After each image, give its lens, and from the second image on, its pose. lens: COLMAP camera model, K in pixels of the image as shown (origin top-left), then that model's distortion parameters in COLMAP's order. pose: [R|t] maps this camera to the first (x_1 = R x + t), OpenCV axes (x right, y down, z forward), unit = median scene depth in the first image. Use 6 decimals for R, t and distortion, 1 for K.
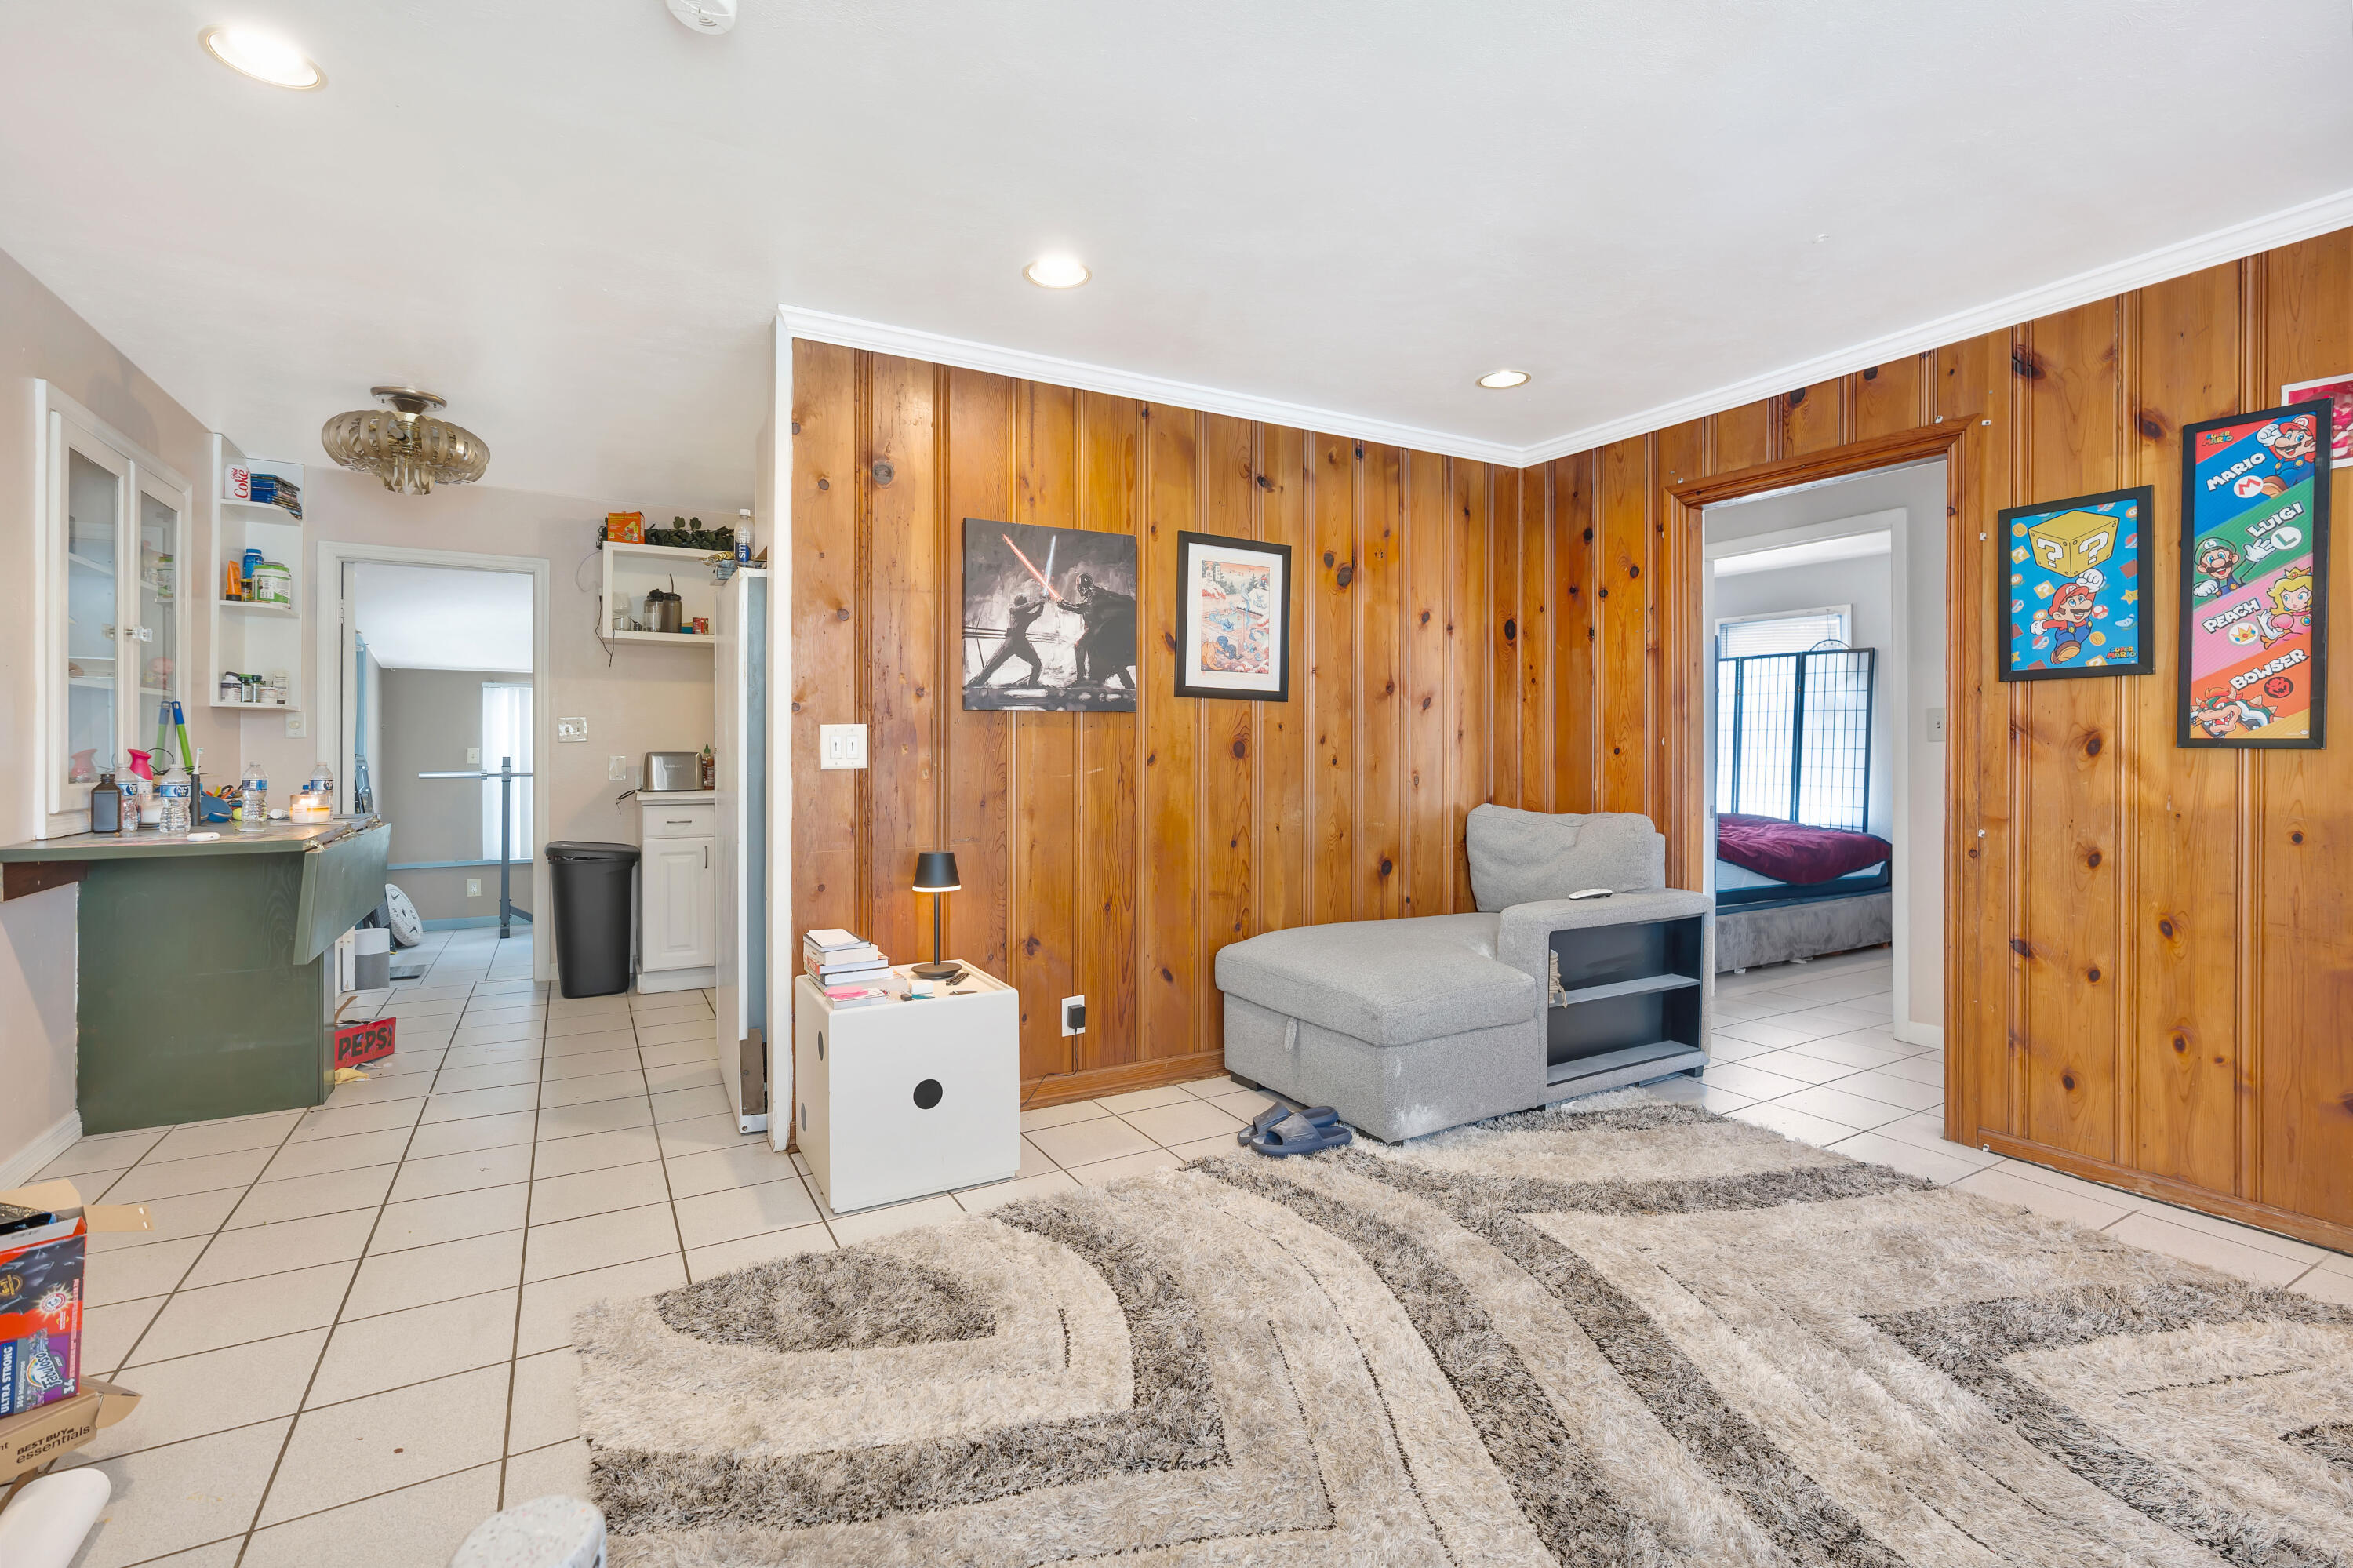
lens RADIAL K [[1062.0, 0, 1173.8], [0, 1062.0, 760.4], [0, 0, 1]] dist [-0.000904, 0.000250]
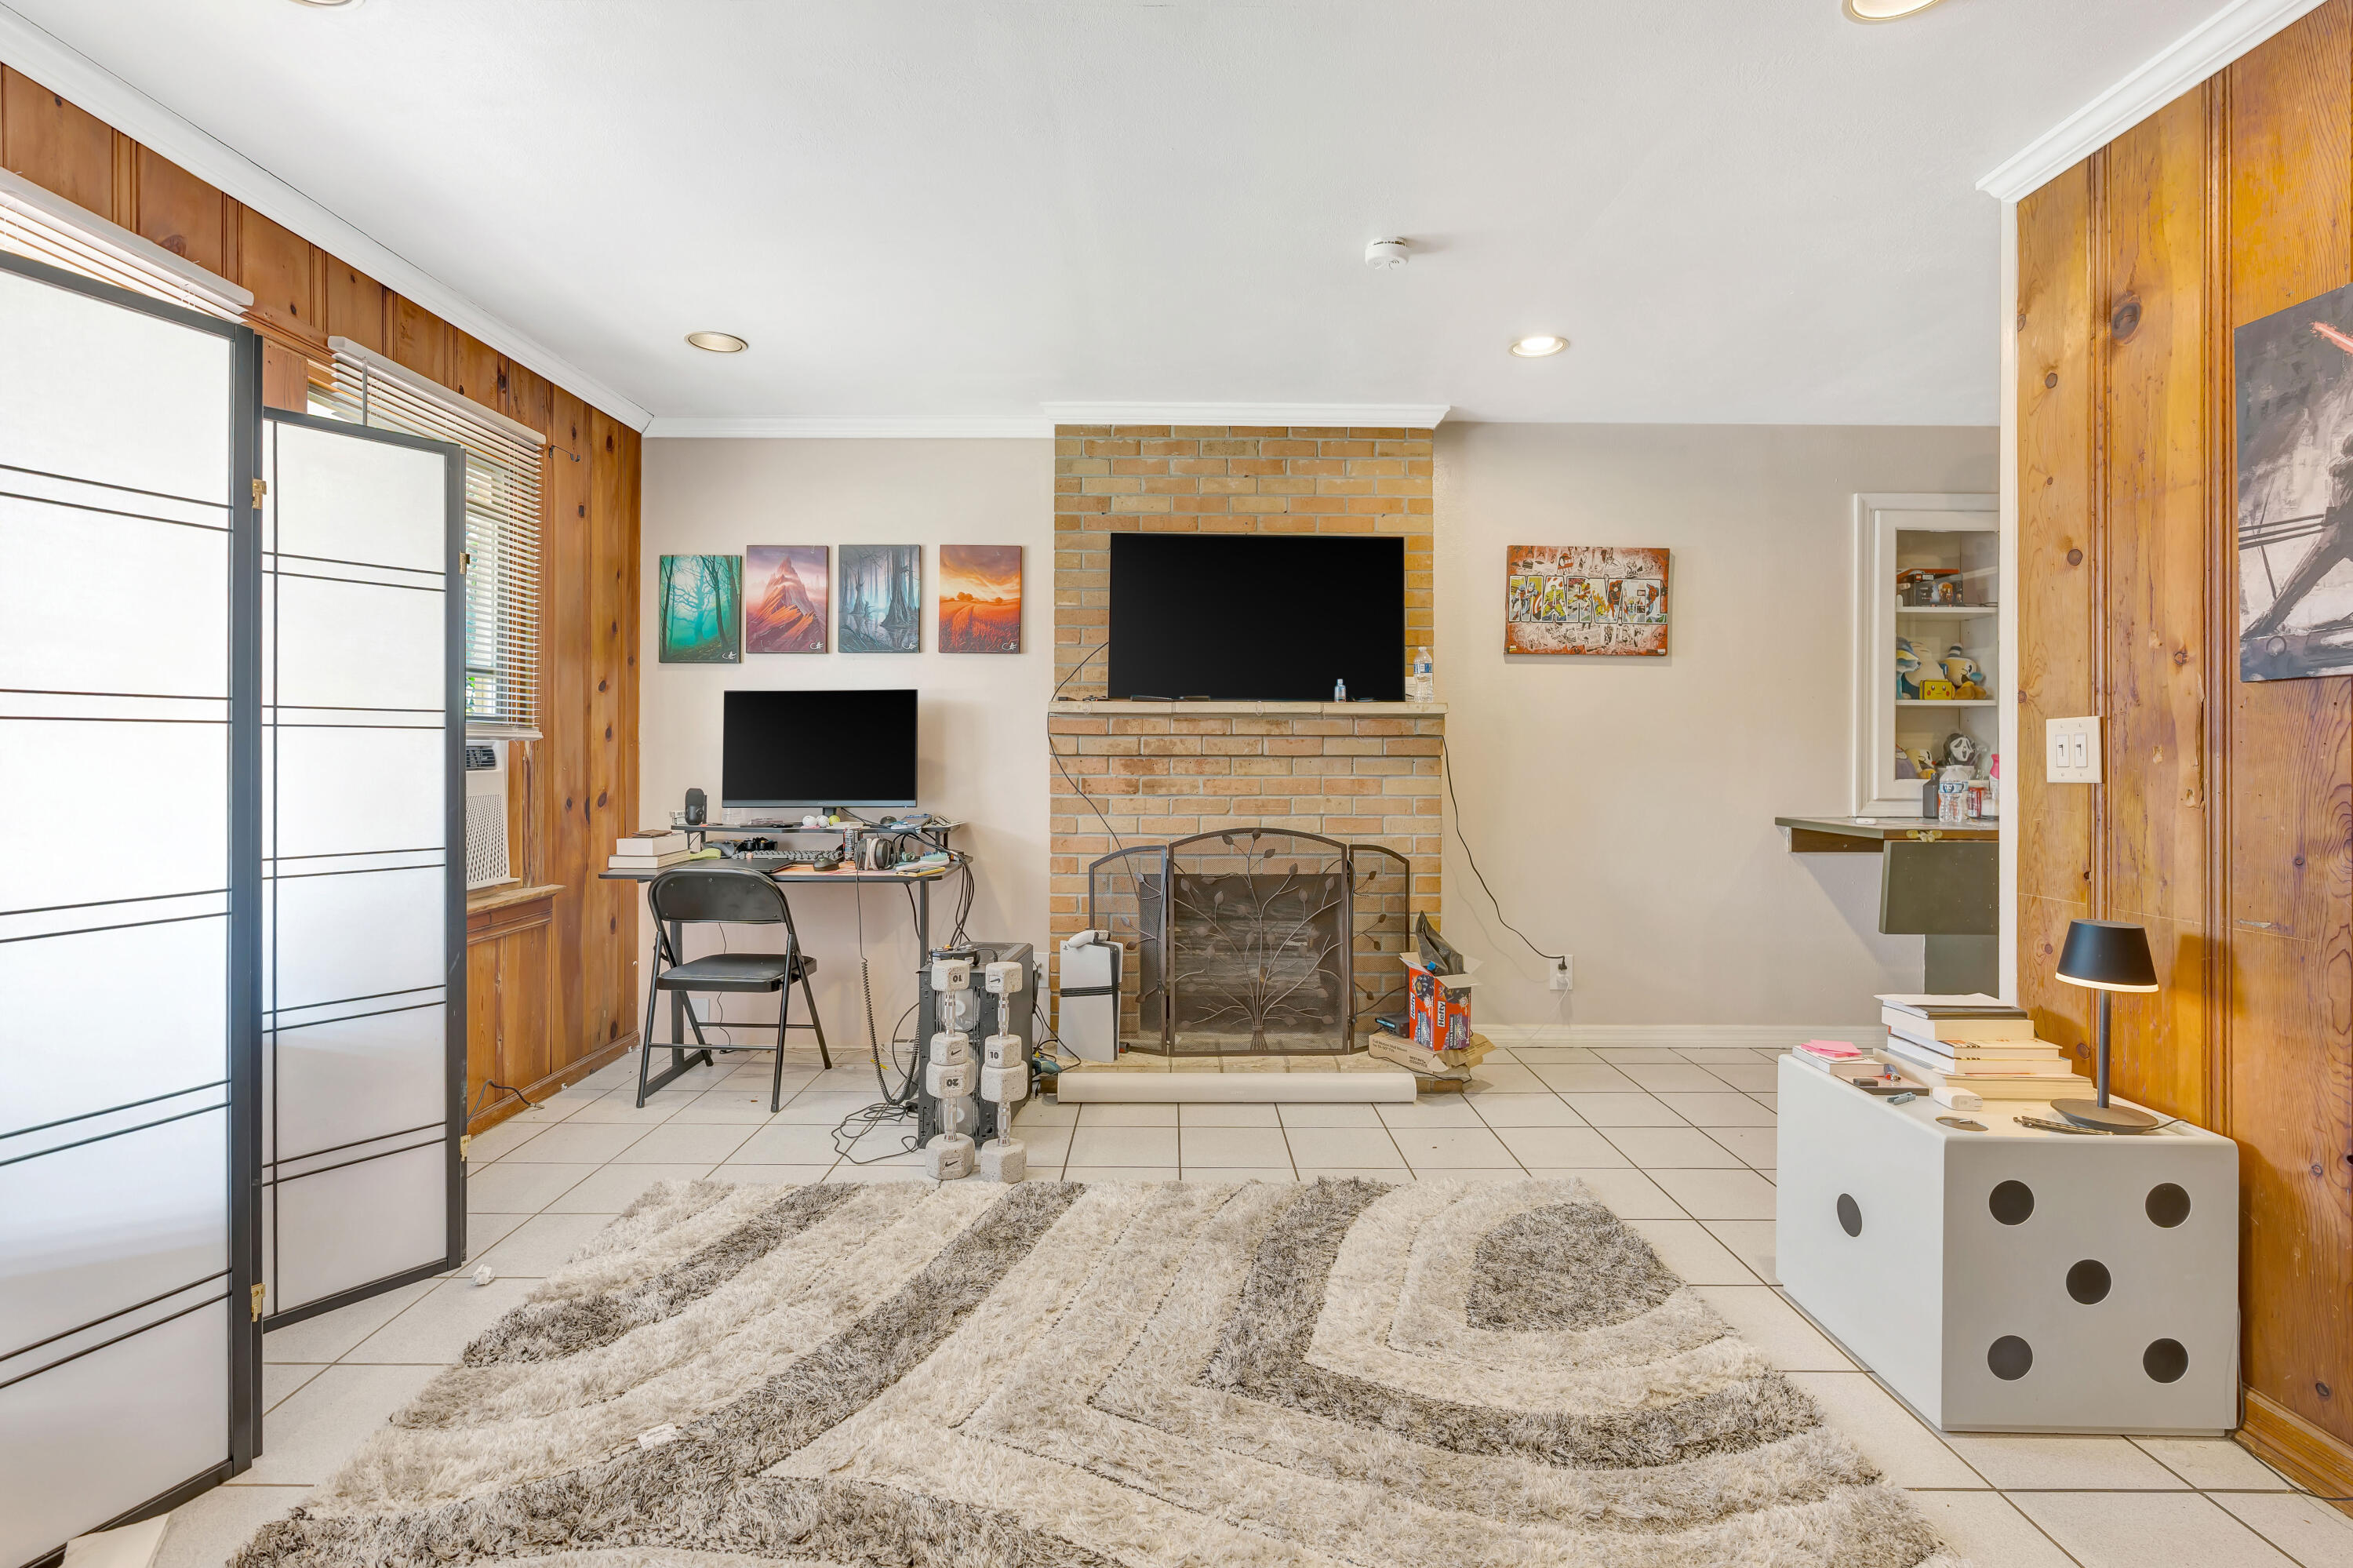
lens RADIAL K [[1062.0, 0, 1168.7], [0, 1062.0, 748.2], [0, 0, 1]] dist [-0.000904, 0.000250]
pose [[-0.505071, -0.003383, -0.863071, 0.558180], [-0.011647, 0.999928, 0.002896, -0.009748], [0.862999, 0.011515, -0.505074, 0.823425]]
